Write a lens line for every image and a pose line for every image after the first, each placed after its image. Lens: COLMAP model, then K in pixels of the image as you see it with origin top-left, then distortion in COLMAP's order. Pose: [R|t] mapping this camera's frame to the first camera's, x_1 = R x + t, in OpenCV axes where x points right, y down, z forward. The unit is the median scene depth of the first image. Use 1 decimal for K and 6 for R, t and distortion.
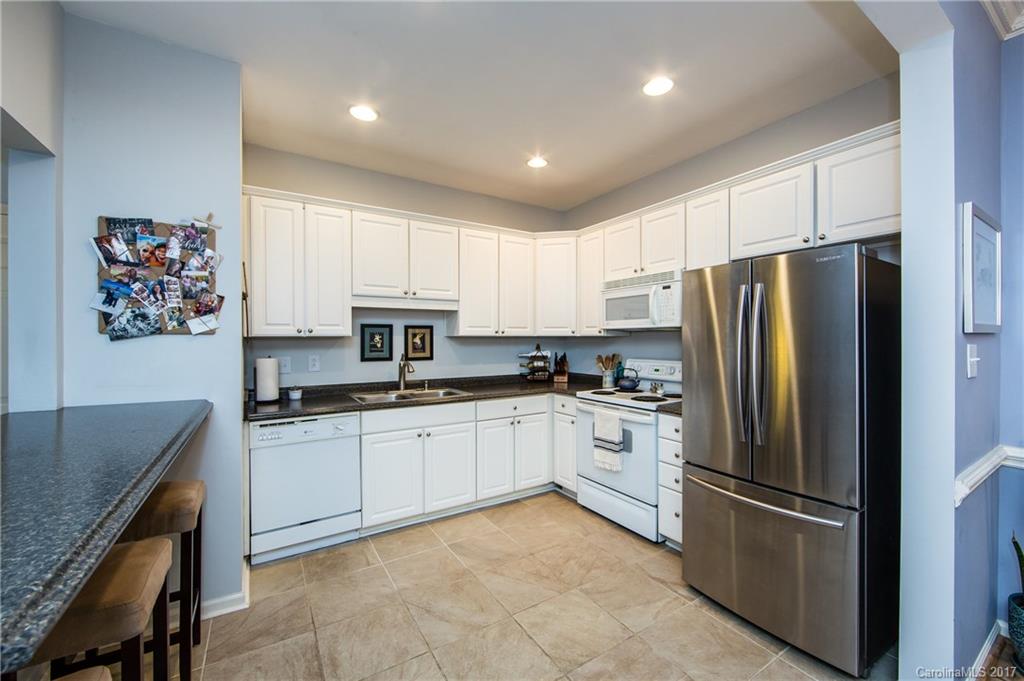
lens RADIAL K [[404.9, 0, 512.0], [0, 404.9, 340.5], [0, 0, 1]] dist [0.000788, 0.000095]
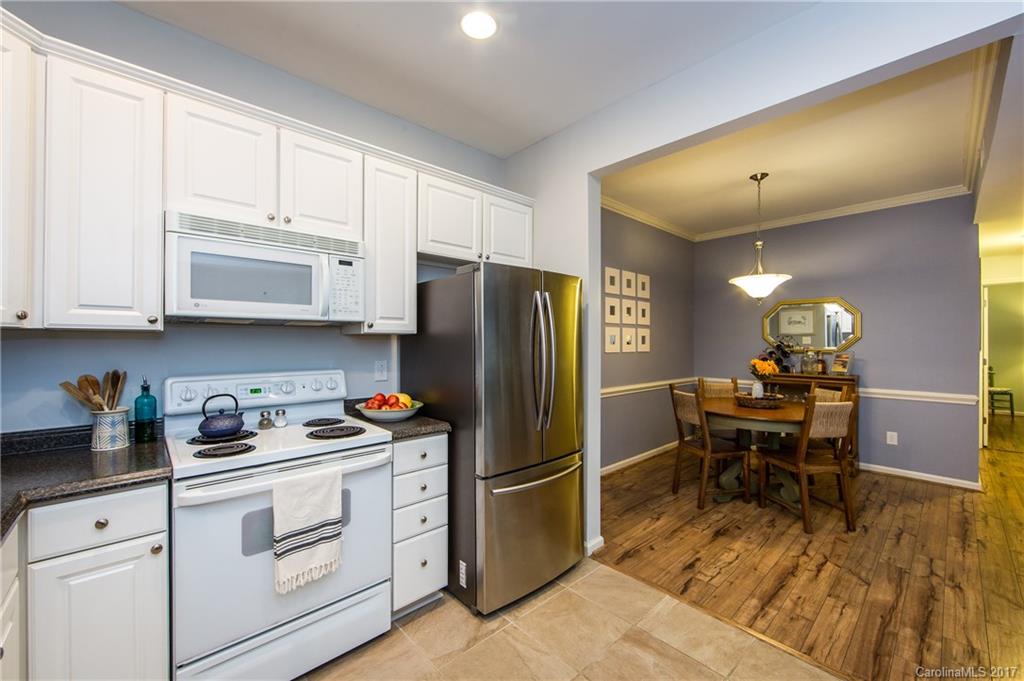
lens RADIAL K [[406.4, 0, 512.6], [0, 406.4, 337.1], [0, 0, 1]] dist [-0.002662, -0.000323]
pose [[-0.196673, 0.009230, 0.980426, -0.355502], [-0.000203, 0.999955, -0.009454, 0.000724], [-0.980469, -0.002058, -0.196663, 0.876715]]
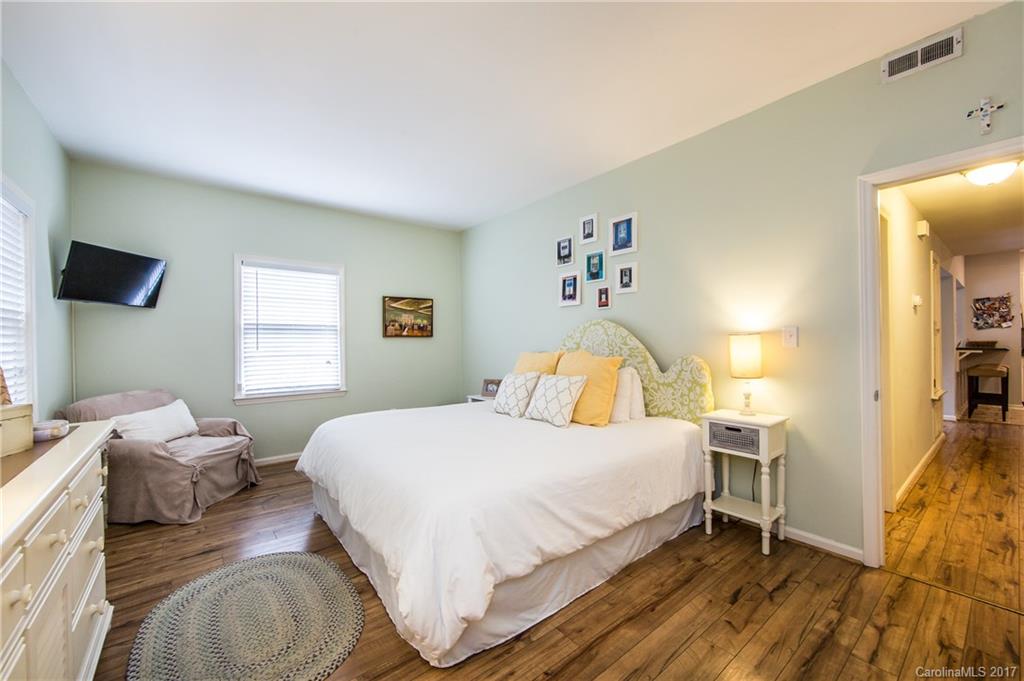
lens RADIAL K [[406.4, 0, 512.6], [0, 406.4, 337.1], [0, 0, 1]] dist [-0.002662, -0.000323]
pose [[0.111265, -0.002210, -0.993788, 1.560919], [0.007728, 0.999969, -0.001359, 0.028237], [0.993761, -0.007528, 0.111278, -2.536981]]
